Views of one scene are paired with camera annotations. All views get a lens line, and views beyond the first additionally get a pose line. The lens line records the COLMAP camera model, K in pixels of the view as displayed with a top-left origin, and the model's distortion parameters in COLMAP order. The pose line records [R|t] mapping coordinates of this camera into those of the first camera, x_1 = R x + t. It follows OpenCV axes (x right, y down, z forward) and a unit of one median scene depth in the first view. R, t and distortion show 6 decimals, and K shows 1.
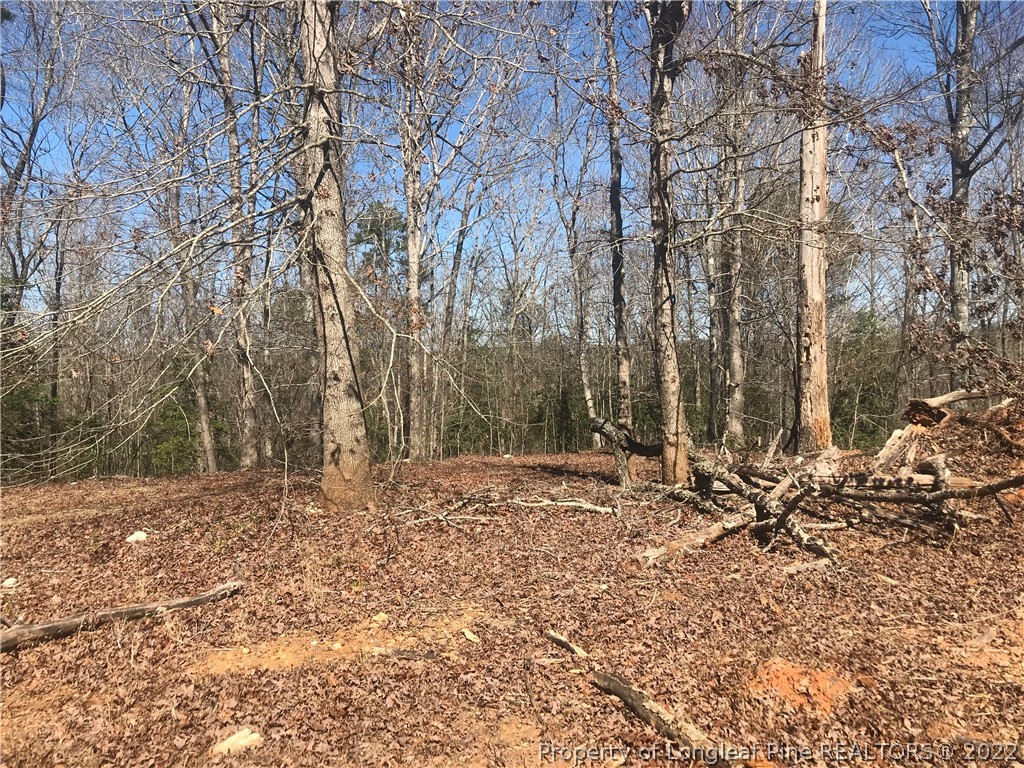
lens RADIAL K [[852.2, 0, 512.0], [0, 852.2, 384.0], [0, 0, 1]] dist [0.003941, -0.011430]
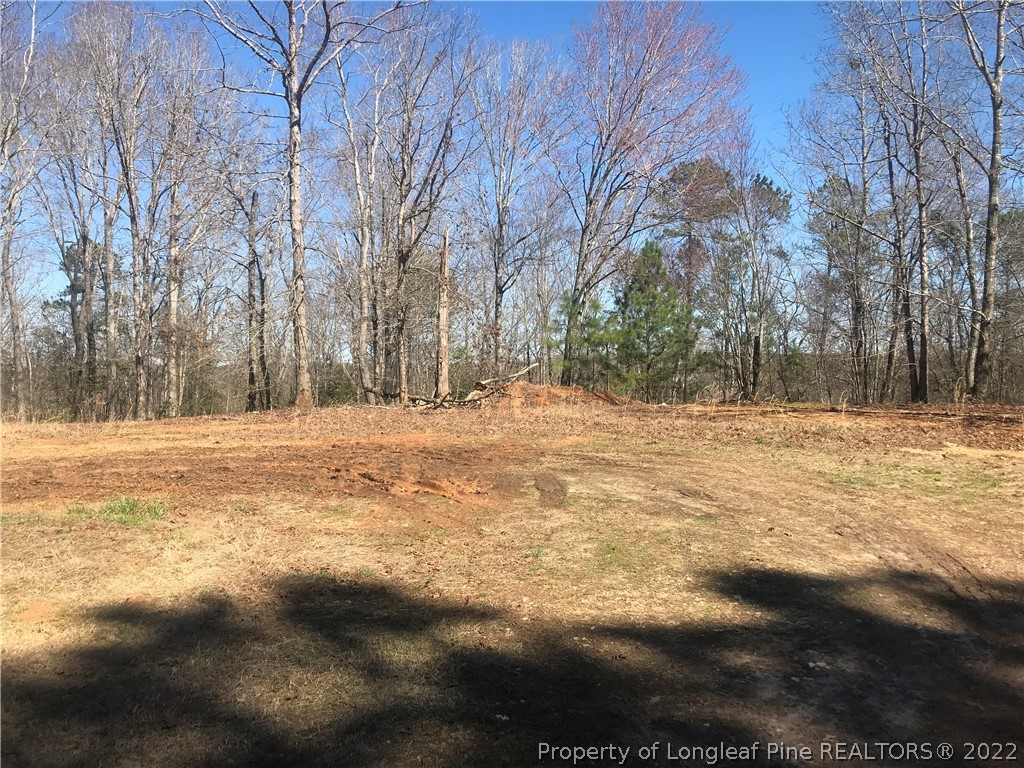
lens RADIAL K [[852.2, 0, 512.0], [0, 852.2, 384.0], [0, 0, 1]] dist [0.003941, -0.011430]
pose [[0.899991, 0.015669, 0.435626, -0.688080], [-0.003395, 0.999575, -0.028940, 0.113128], [-0.435895, 0.024567, 0.899662, -1.673023]]
